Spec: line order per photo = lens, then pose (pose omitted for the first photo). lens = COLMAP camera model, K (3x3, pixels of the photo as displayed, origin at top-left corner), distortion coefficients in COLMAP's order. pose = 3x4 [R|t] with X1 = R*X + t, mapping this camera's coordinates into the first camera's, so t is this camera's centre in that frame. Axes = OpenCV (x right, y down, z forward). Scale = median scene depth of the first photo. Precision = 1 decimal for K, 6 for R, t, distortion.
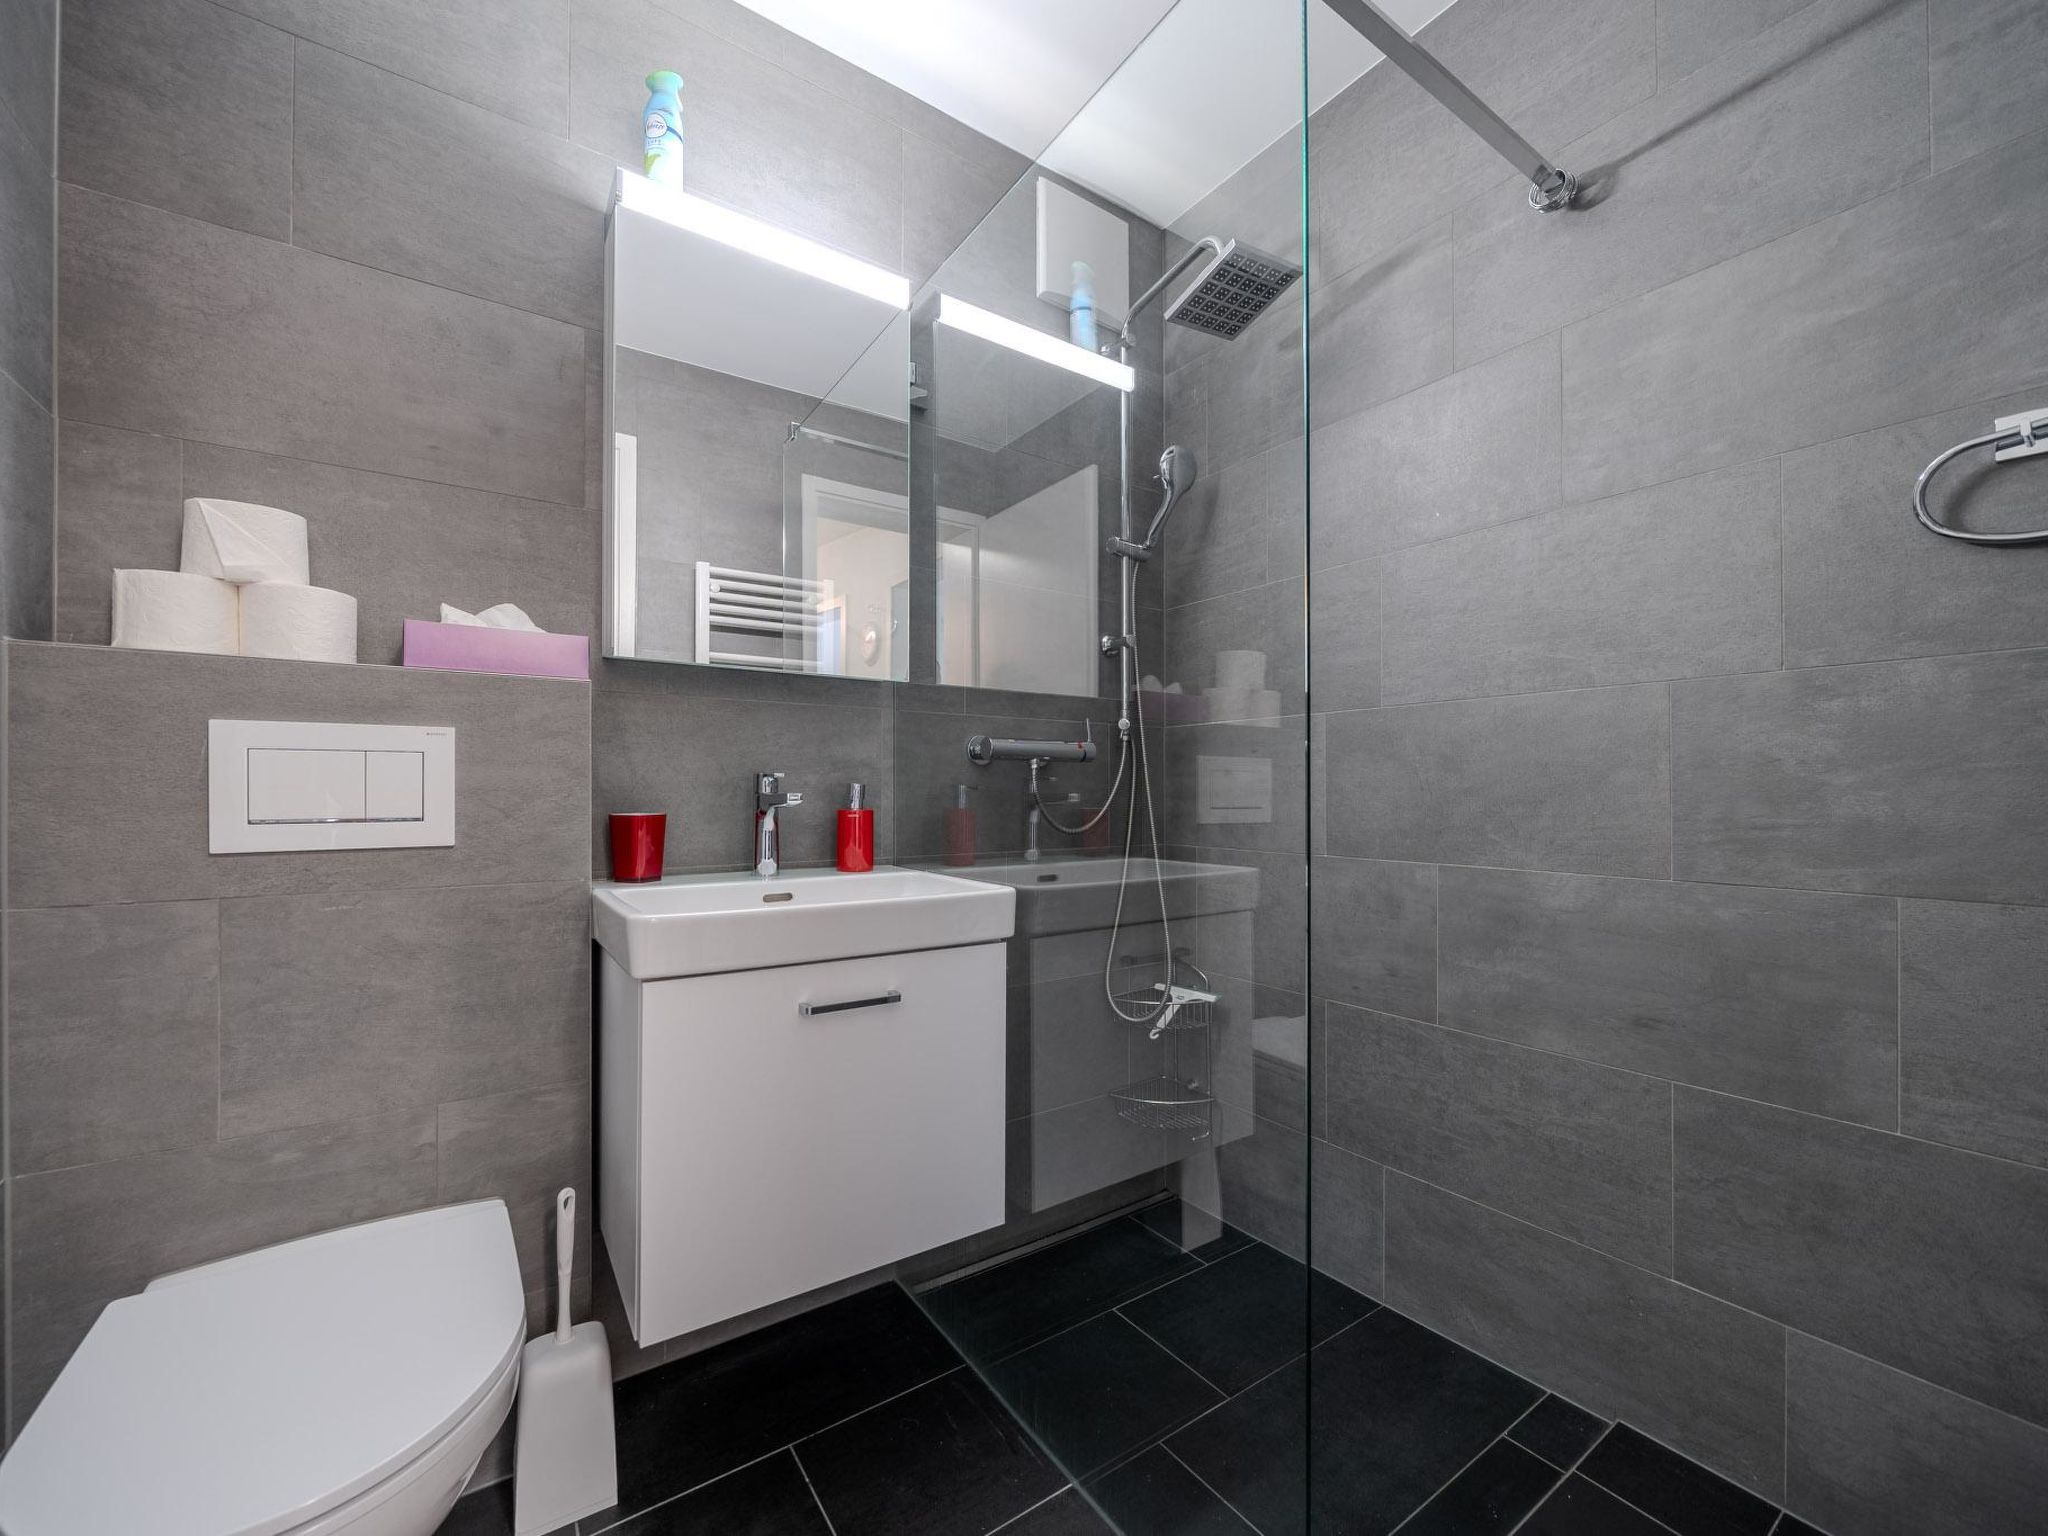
lens RADIAL K [[829.5, 0, 1035.2], [0, 829.5, 769.3], [0, 0, 1]] dist [-0.009300, 0.000627]
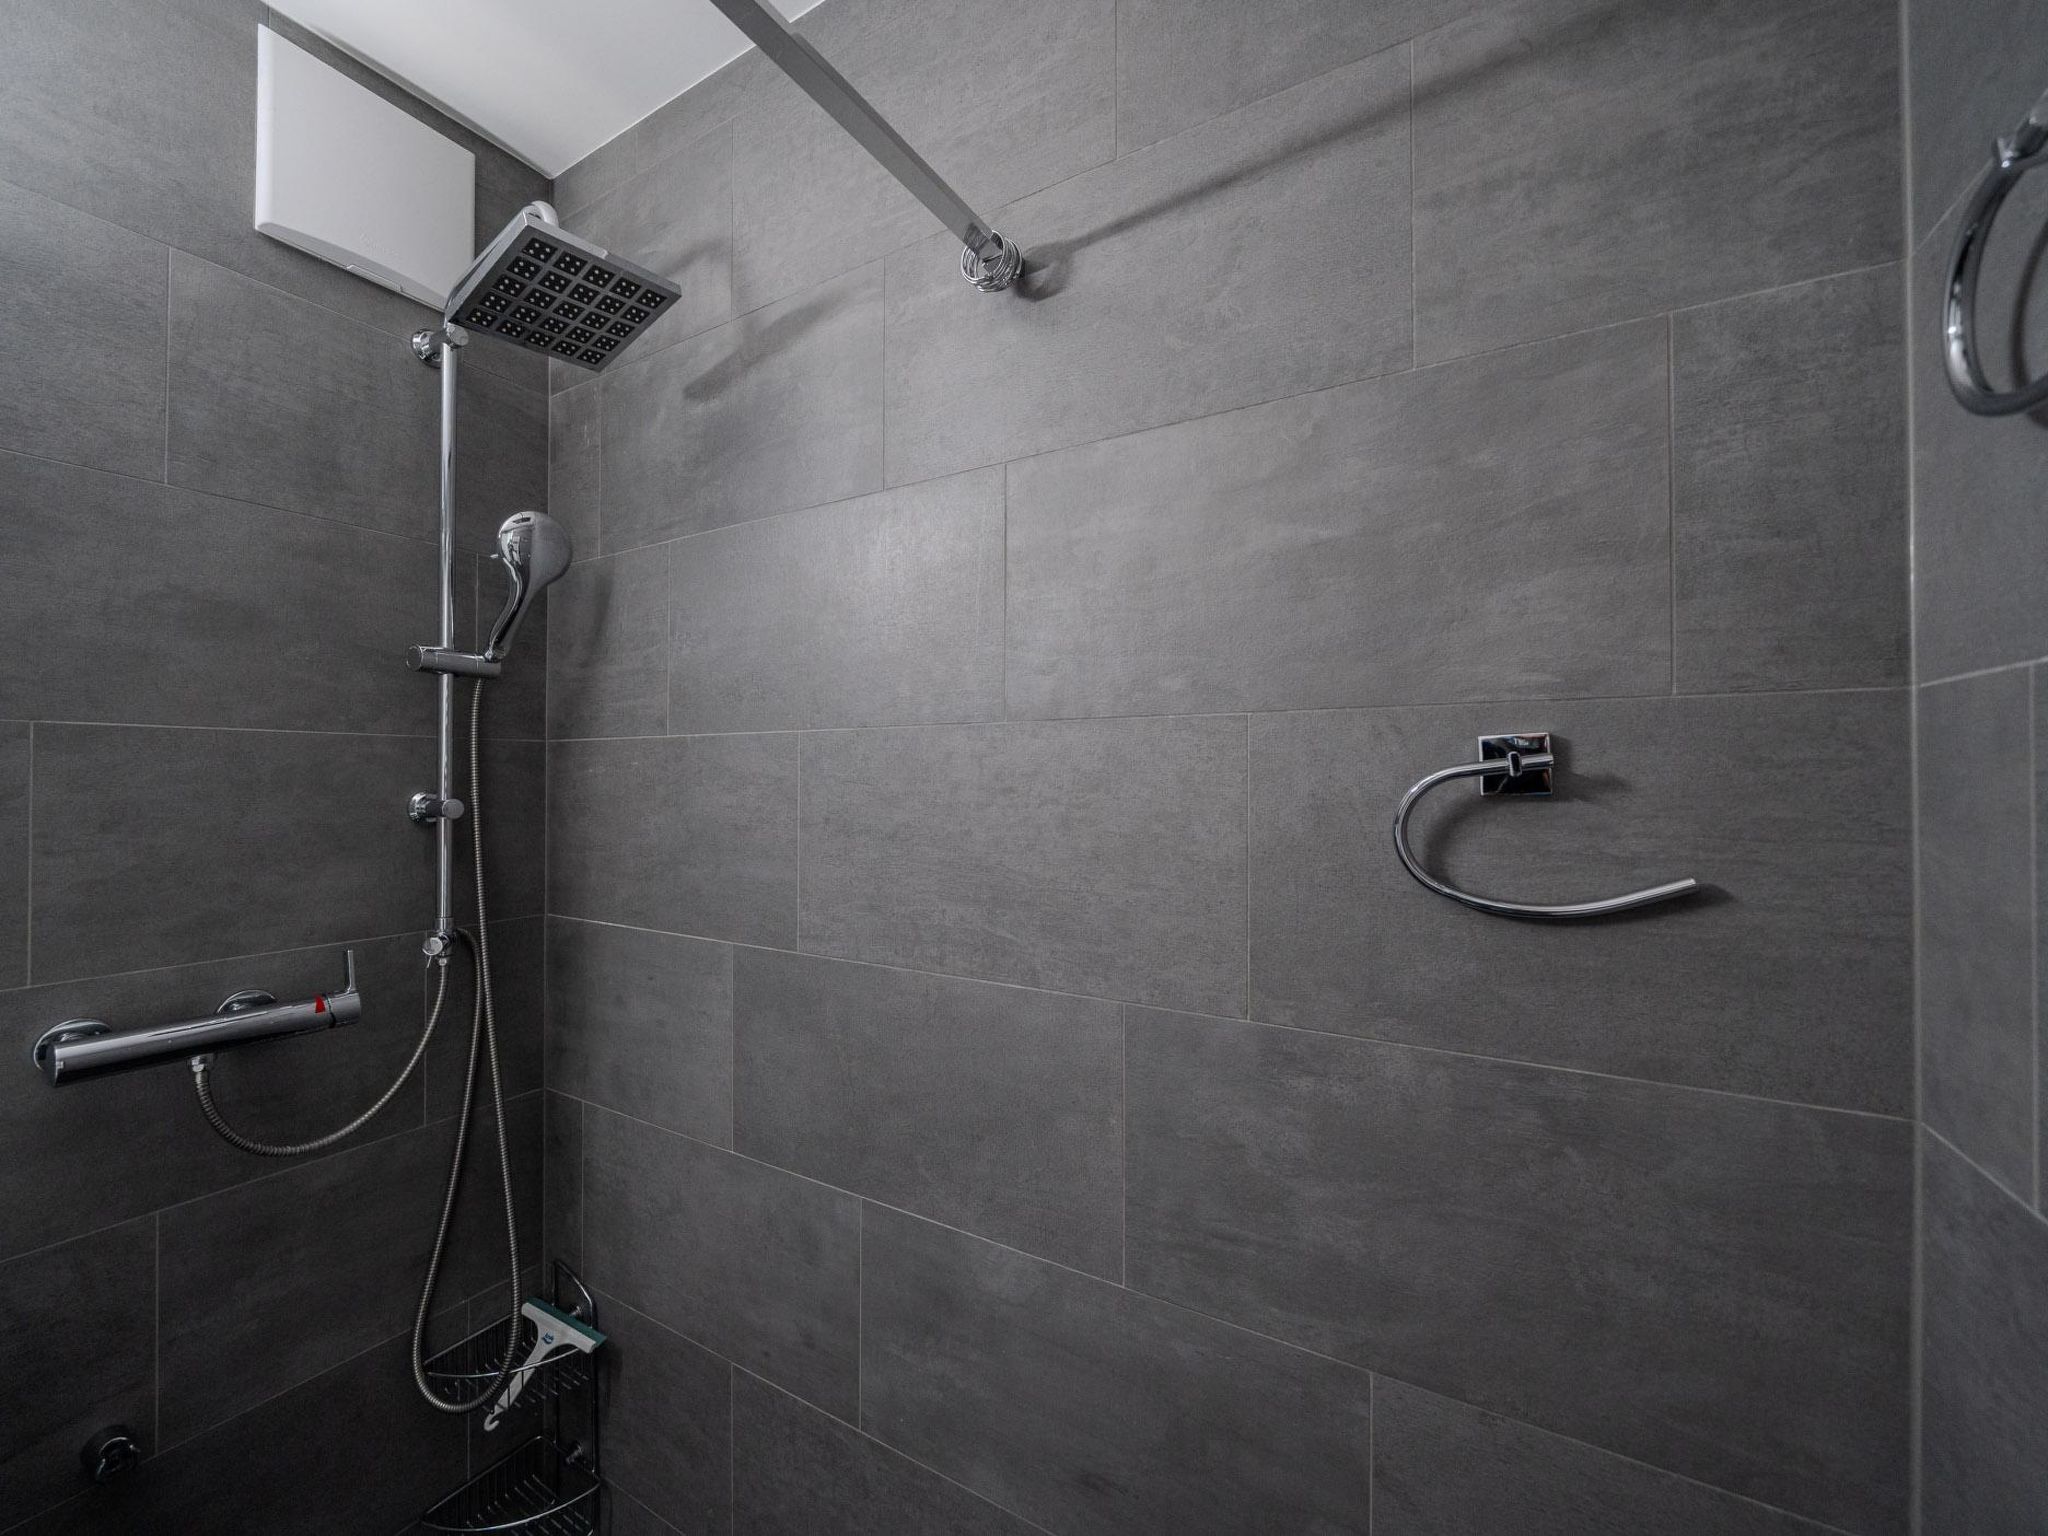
lens RADIAL K [[829.5, 0, 1012.5], [0, 829.5, 770.8], [0, 0, 1]] dist [-0.009300, 0.000627]
pose [[0.904831, 0.001927, 0.425767, 0.358850], [-0.003057, 0.999993, 0.001972, -0.286120], [-0.425760, -0.003086, 0.904831, 0.376919]]
